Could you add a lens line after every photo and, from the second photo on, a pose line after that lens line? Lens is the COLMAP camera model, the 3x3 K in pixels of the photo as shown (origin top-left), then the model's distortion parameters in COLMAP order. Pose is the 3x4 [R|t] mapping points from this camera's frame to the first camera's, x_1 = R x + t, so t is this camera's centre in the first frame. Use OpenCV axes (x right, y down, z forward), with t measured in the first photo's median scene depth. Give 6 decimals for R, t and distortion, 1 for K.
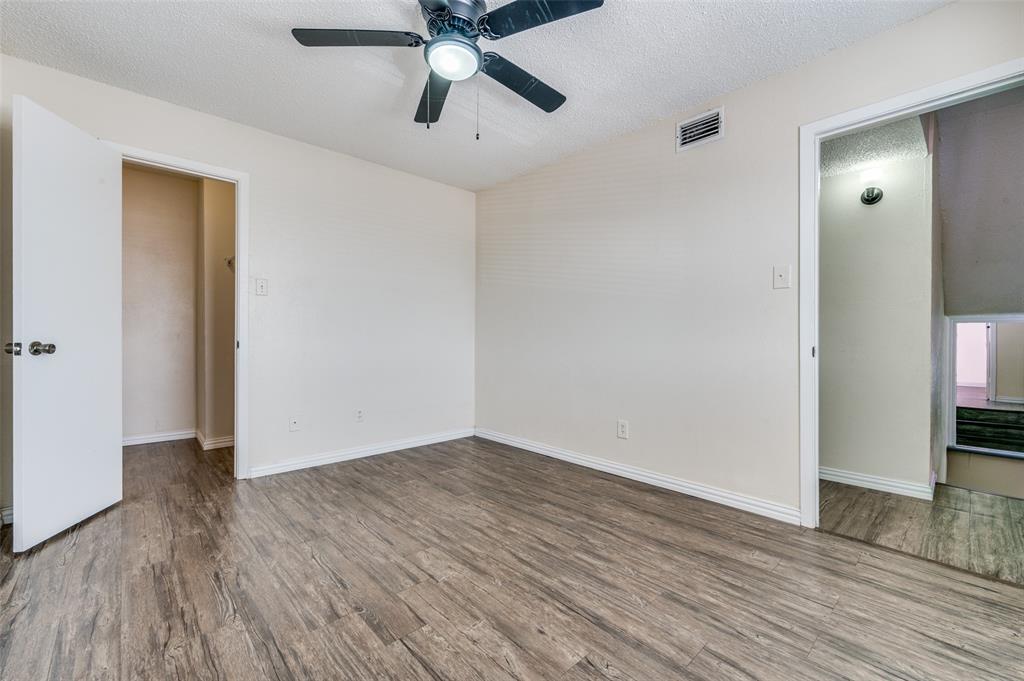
lens RADIAL K [[406.3, 0, 512.0], [0, 406.3, 340.5], [0, 0, 1]] dist [-0.002649, 0.000054]
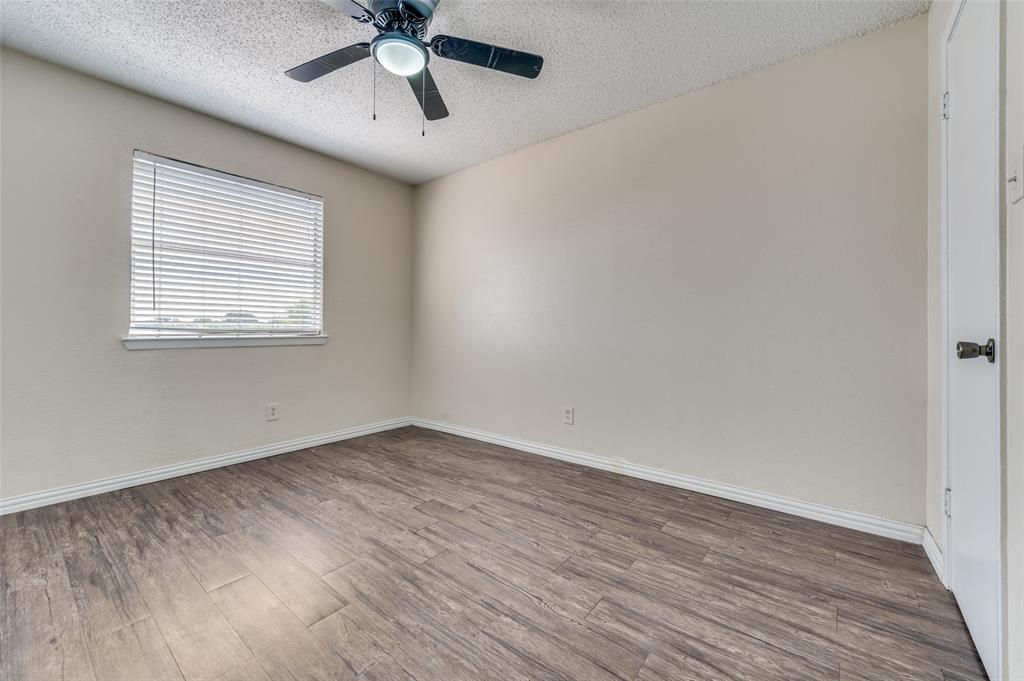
lens RADIAL K [[406.3, 0, 512.0], [0, 406.3, 340.5], [0, 0, 1]] dist [-0.002649, 0.000054]
pose [[-0.988816, -0.001615, -0.149135, -0.283044], [-0.007577, 0.999194, 0.039412, -0.023675], [0.148951, 0.040101, -0.988031, 2.060088]]
